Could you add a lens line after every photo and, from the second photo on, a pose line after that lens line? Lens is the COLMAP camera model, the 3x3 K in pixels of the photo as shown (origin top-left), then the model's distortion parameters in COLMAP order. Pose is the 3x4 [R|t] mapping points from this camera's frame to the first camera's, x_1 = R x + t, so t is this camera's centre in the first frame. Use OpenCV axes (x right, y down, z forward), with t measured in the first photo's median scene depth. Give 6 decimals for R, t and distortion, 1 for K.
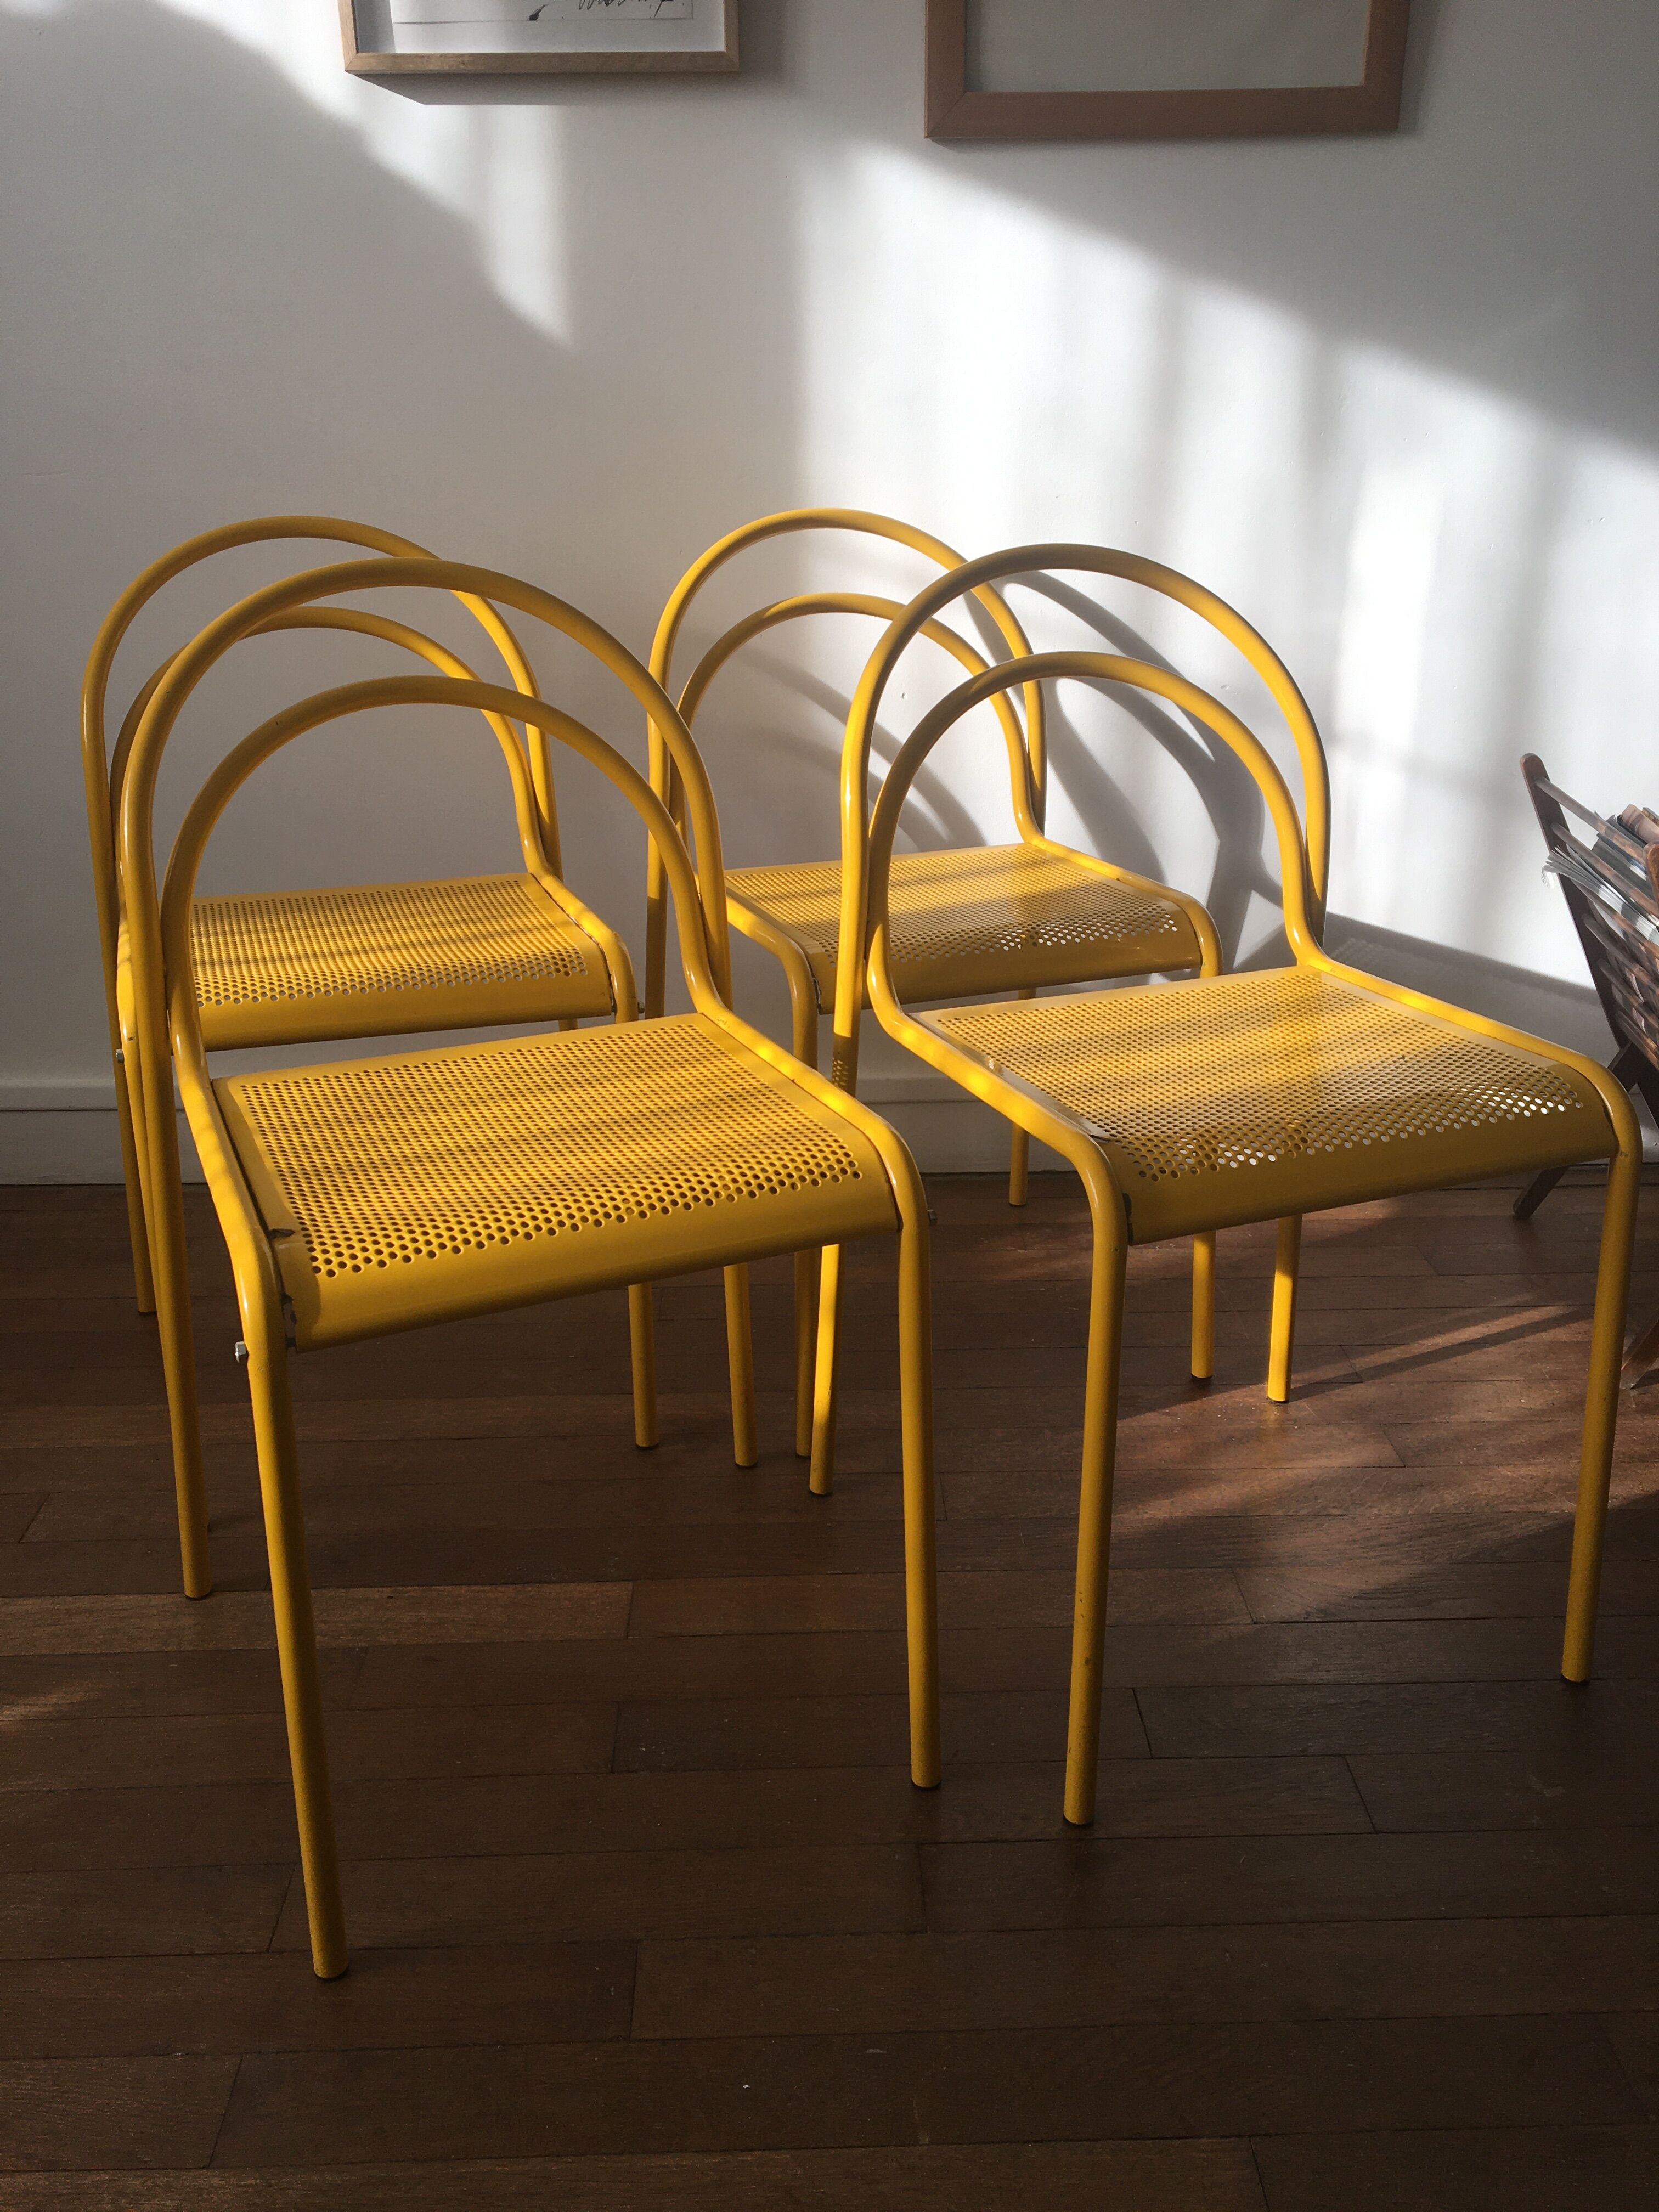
lens RADIAL K [[1884.7, 0, 829.5], [0, 1884.7, 1106.0], [0, 0, 1]] dist [0.071601, -0.086059]
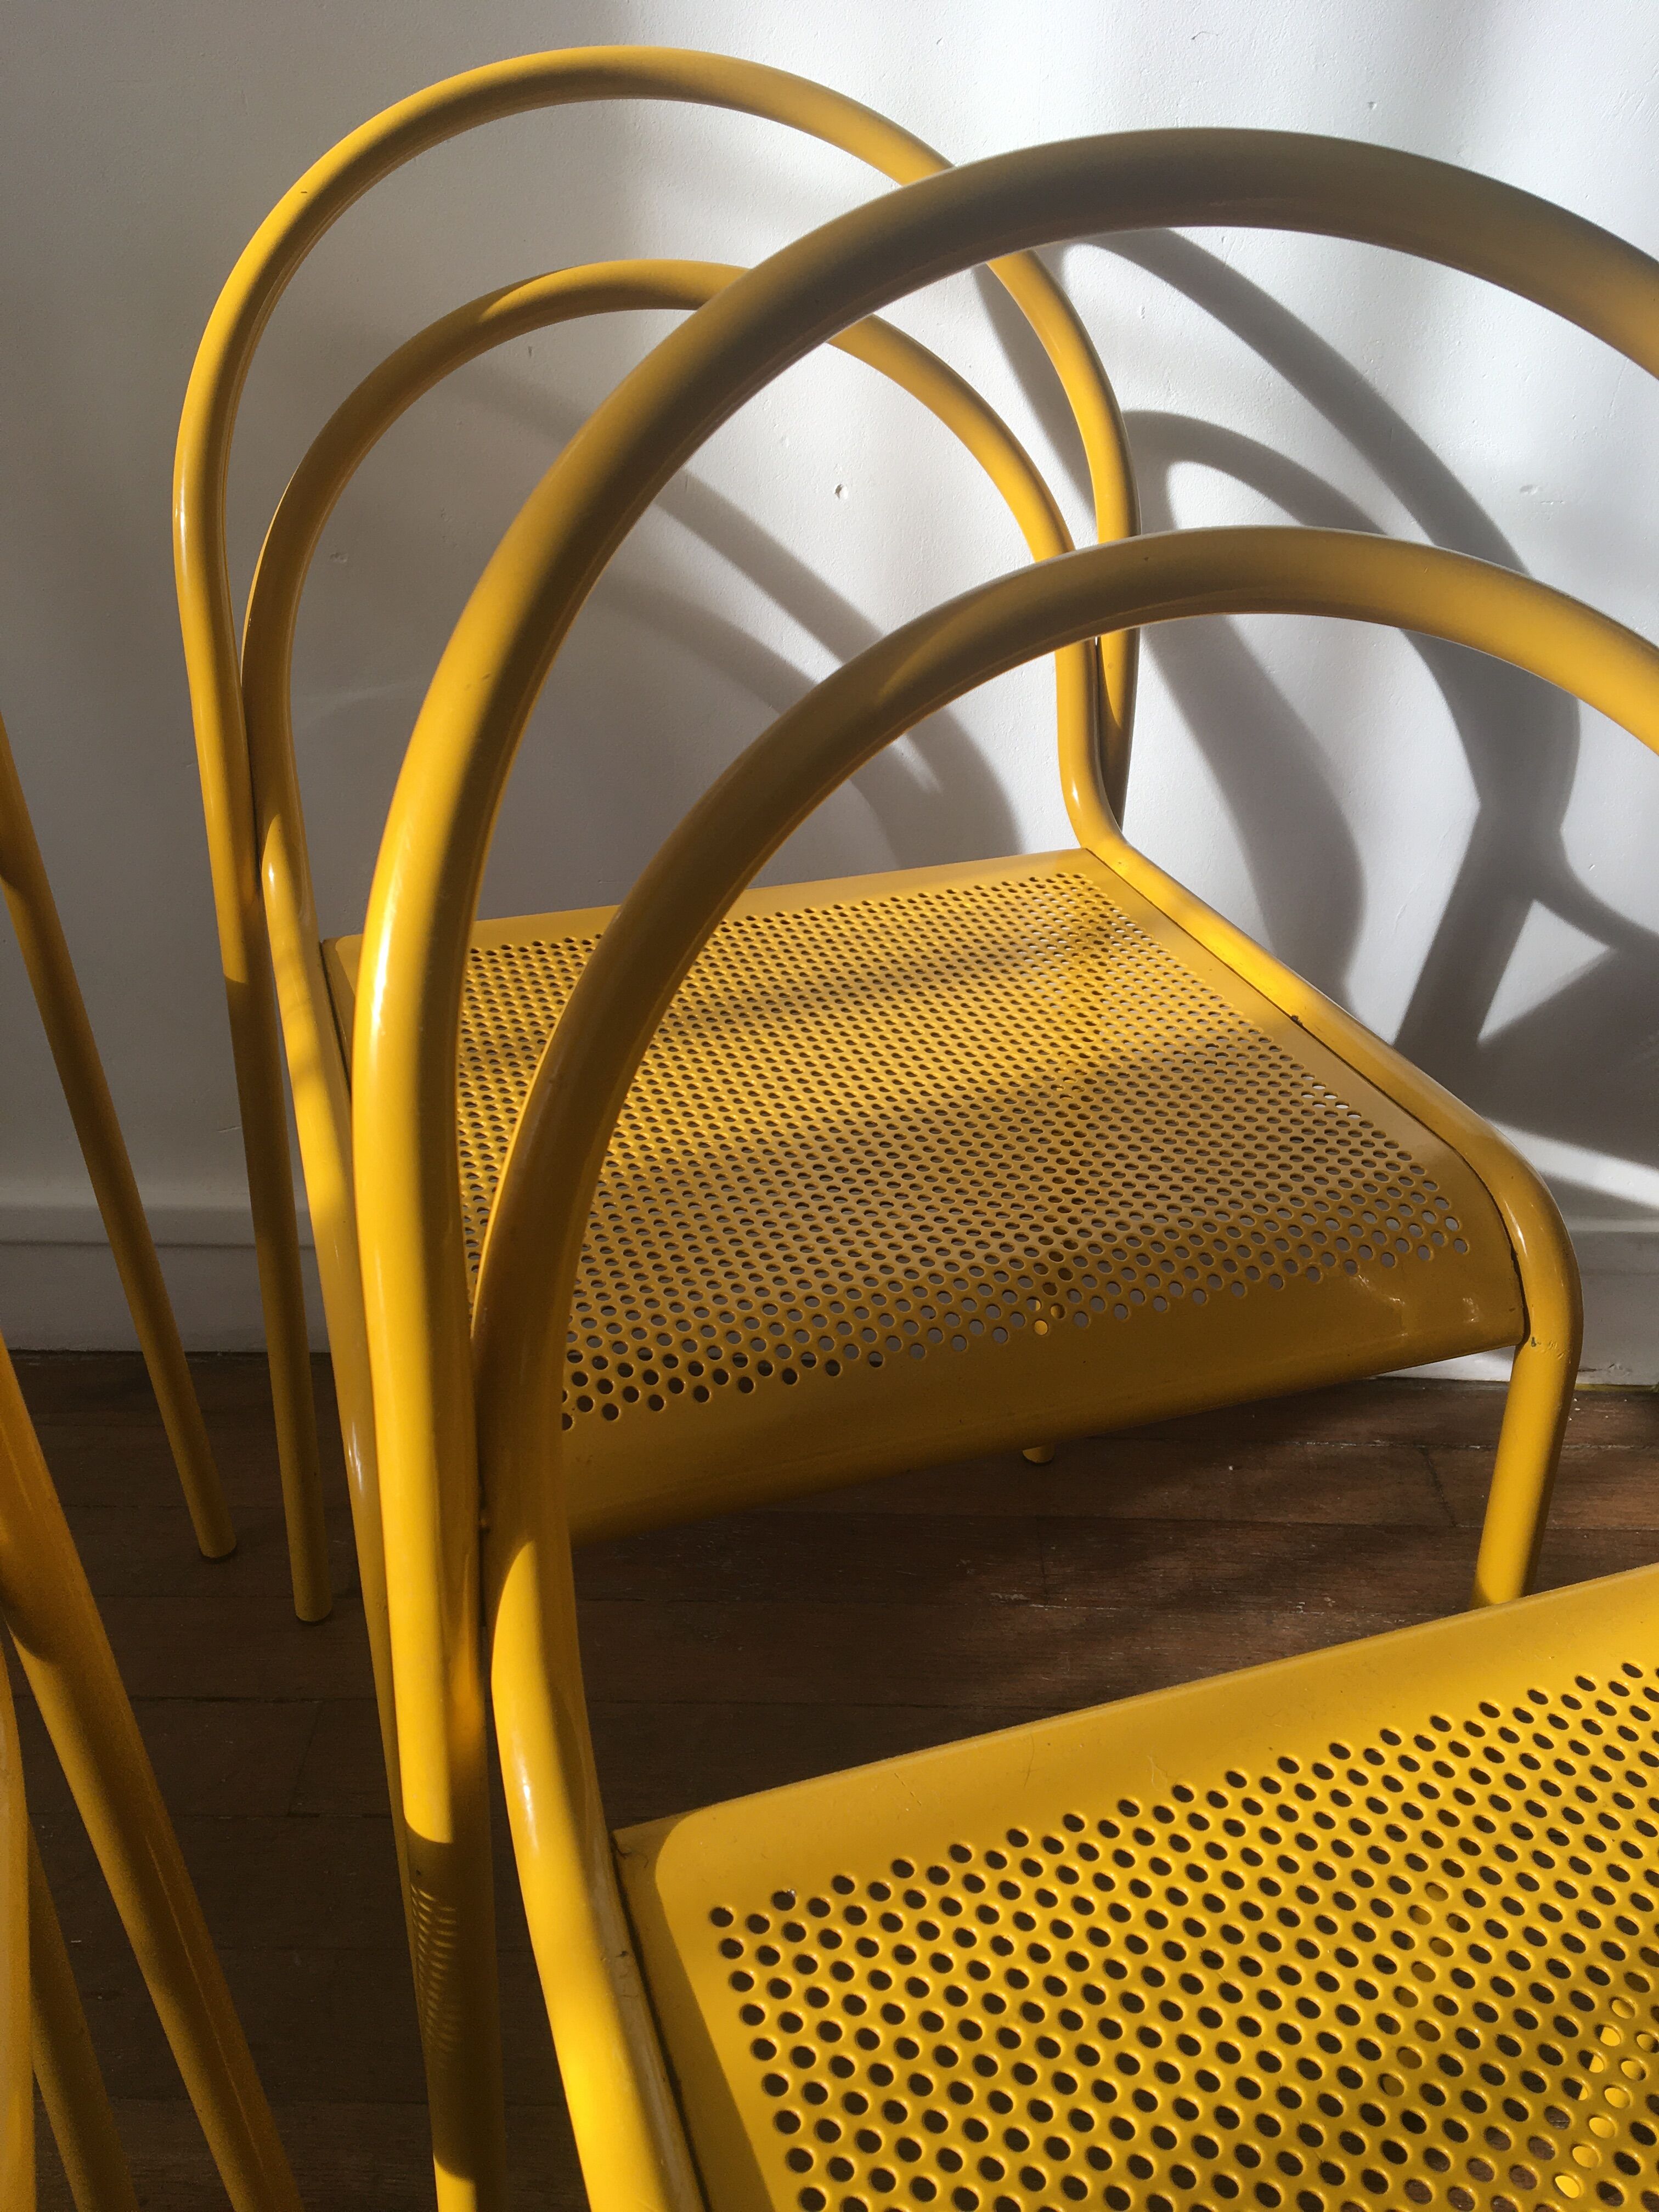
lens RADIAL K [[1884.7, 0, 829.5], [0, 1884.7, 1106.0], [0, 0, 1]] dist [0.071601, -0.086059]
pose [[0.999060, 0.031625, -0.029647, 0.075601], [-0.025694, 0.982860, 0.182552, -0.211021], [0.034912, -0.181619, 0.982749, 0.701290]]
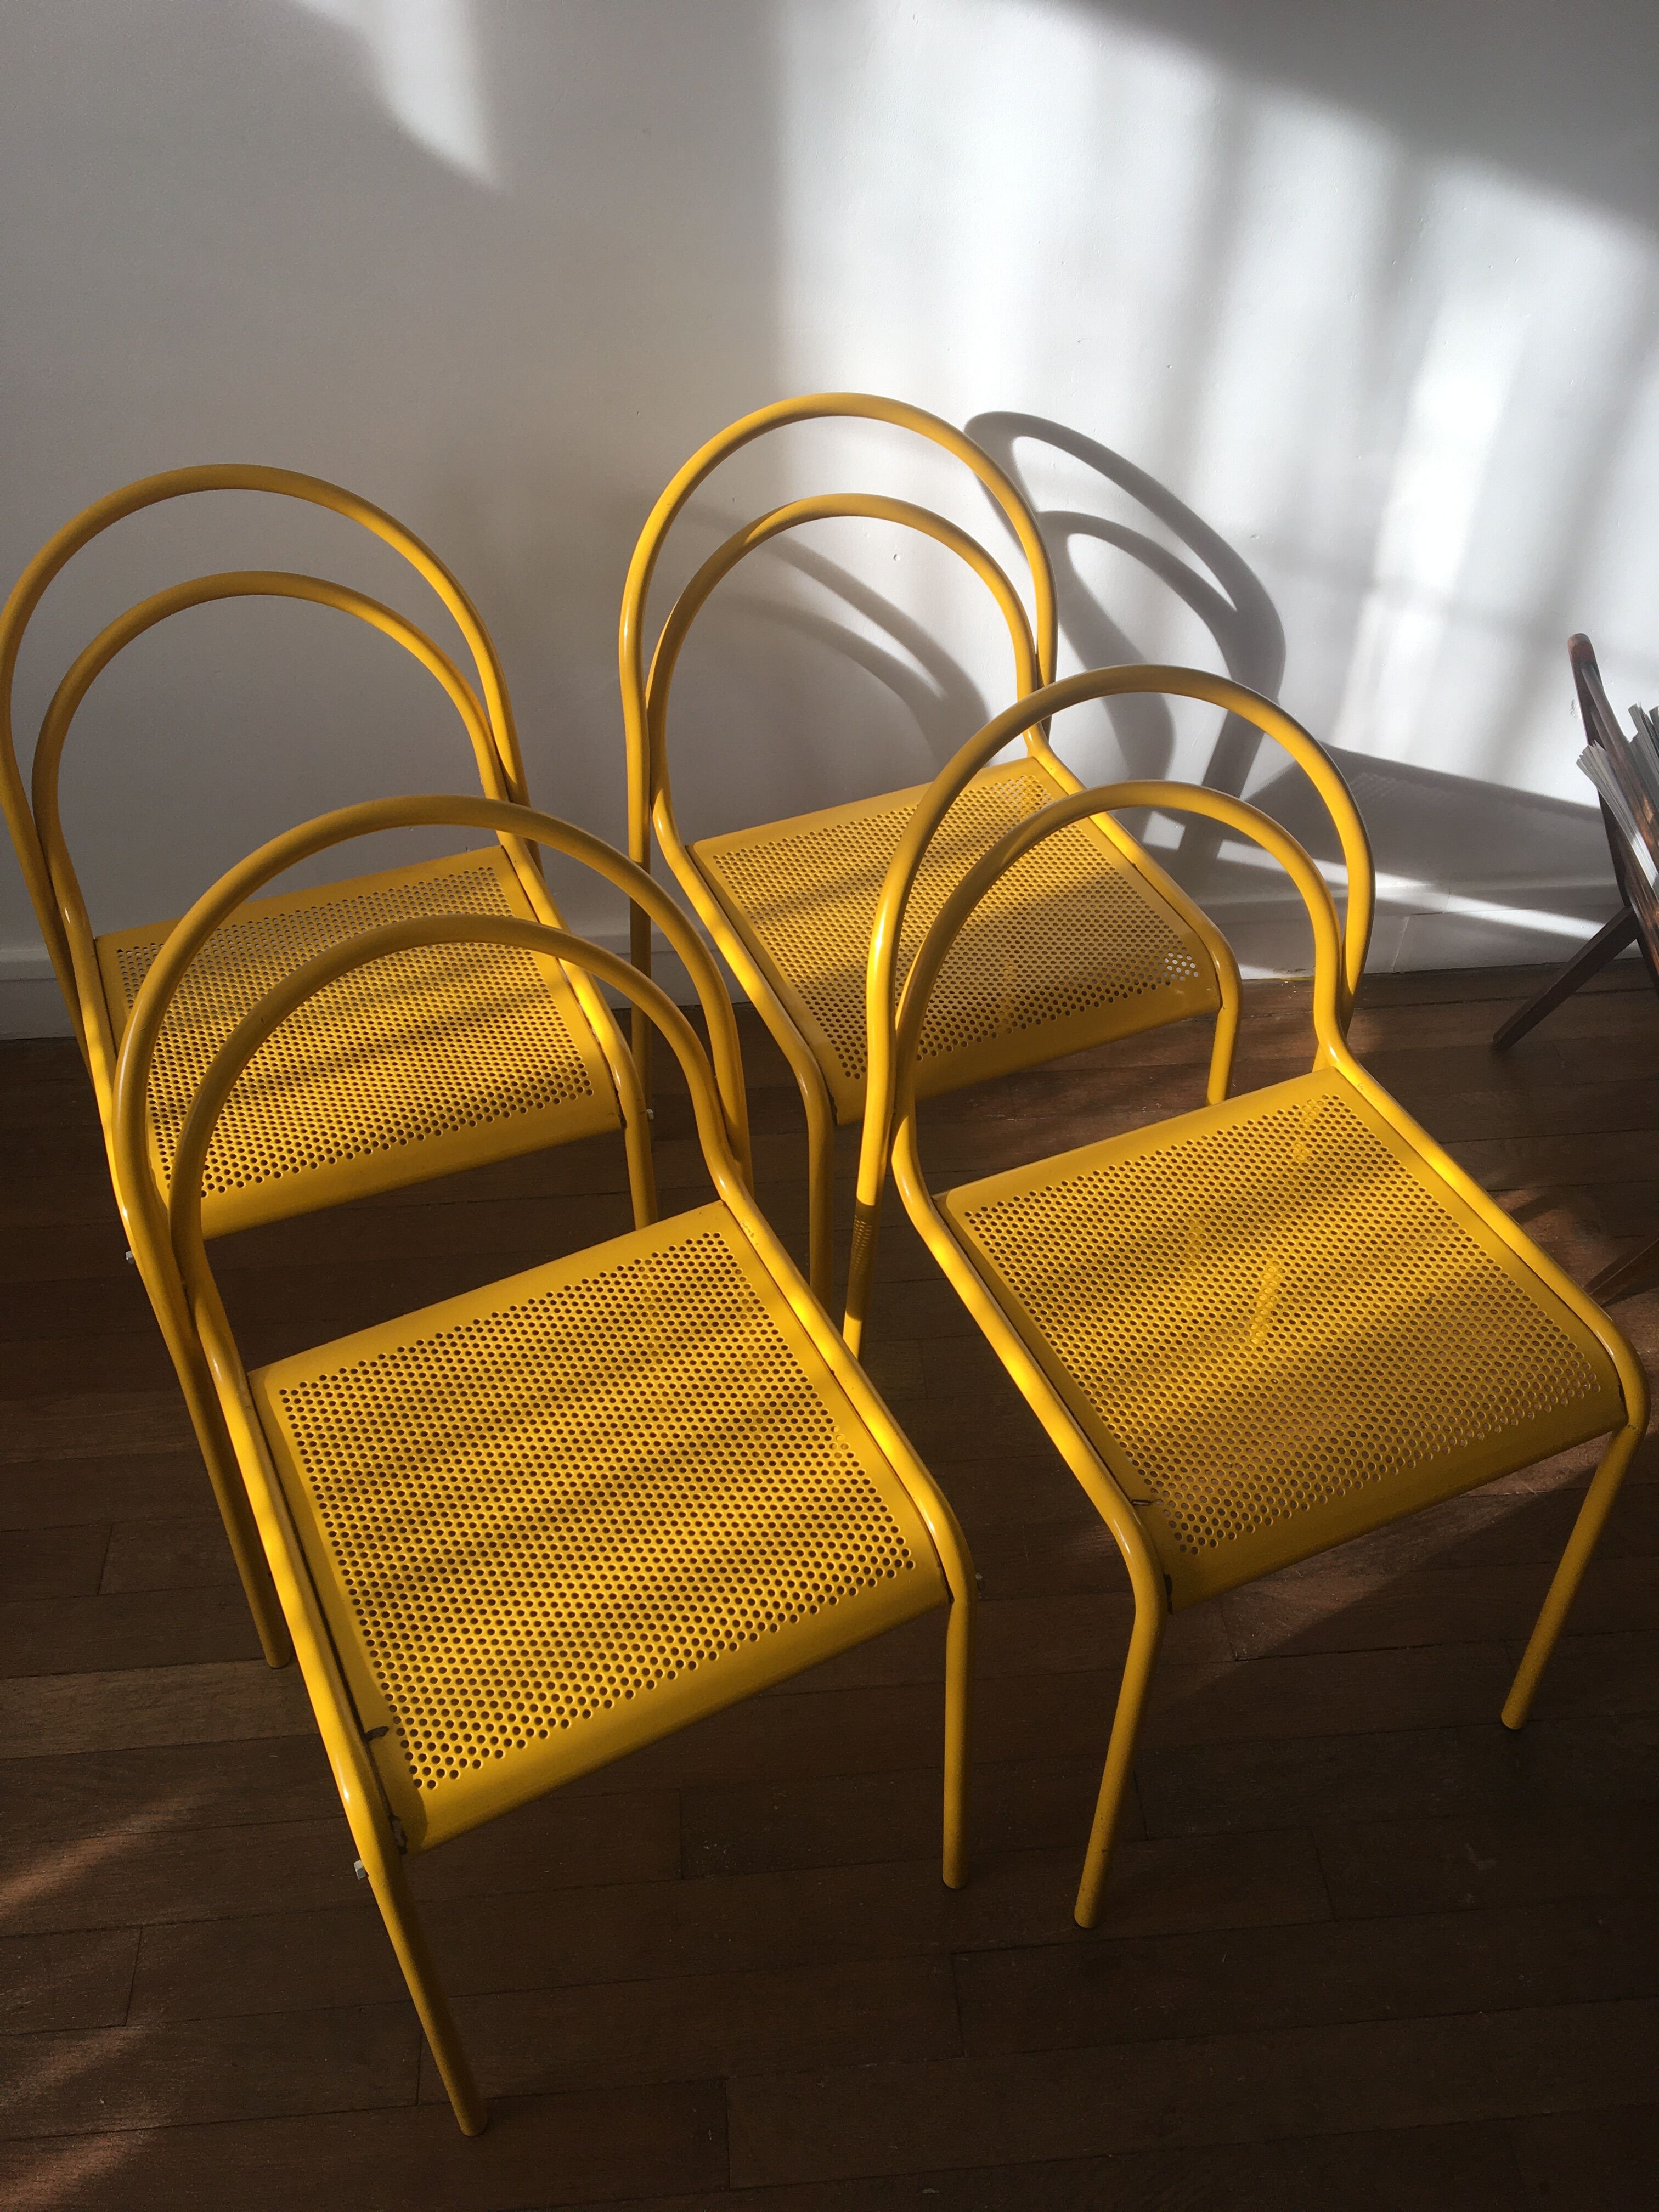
lens RADIAL K [[1884.7, 0, 829.5], [0, 1884.7, 1106.0], [0, 0, 1]] dist [0.071601, -0.086059]
pose [[0.998692, -0.033027, 0.039043, -0.048105], [0.013871, 0.909803, 0.414810, -0.482613], [-0.049221, -0.413725, 0.909070, 0.122245]]
